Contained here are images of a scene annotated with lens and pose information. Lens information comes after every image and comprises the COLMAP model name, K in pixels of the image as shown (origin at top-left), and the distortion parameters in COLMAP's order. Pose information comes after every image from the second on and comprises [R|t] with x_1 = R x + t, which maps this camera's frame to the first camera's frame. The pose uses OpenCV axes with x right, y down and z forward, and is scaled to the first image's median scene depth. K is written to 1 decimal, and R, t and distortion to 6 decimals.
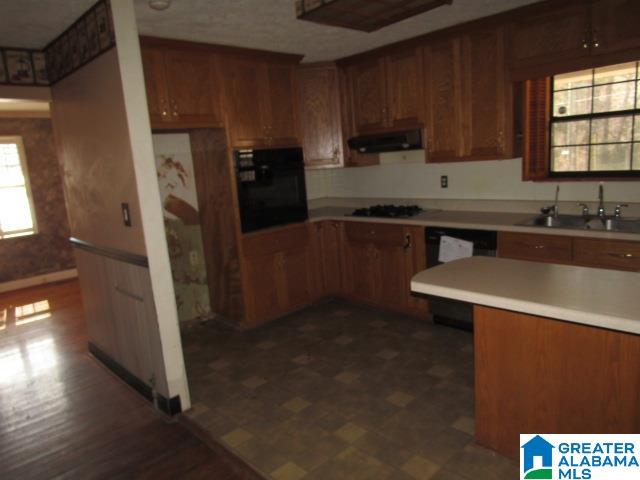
lens RADIAL K [[460.8, 0, 319.9], [0, 460.8, 241.0], [0, 0, 1]] dist [-0.006686, -0.000880]
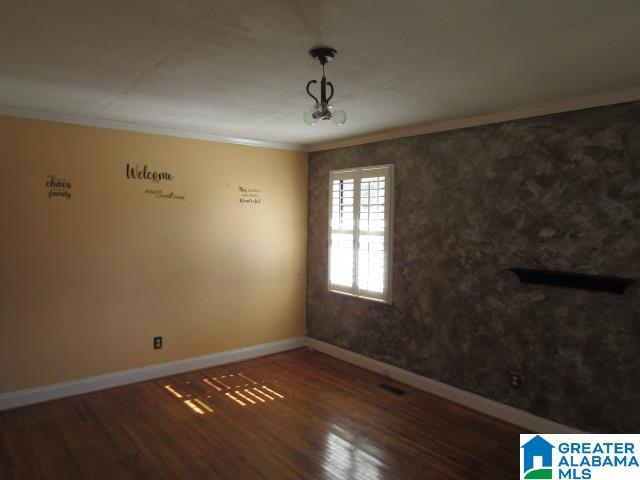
lens RADIAL K [[460.8, 0, 319.9], [0, 460.8, 238.4], [0, 0, 1]] dist [-0.006686, -0.000880]
pose [[-0.071255, 0.118679, -0.990373, 0.063695], [-0.192745, 0.972544, 0.130410, -0.180761], [0.978658, 0.200182, -0.046424, 0.907795]]
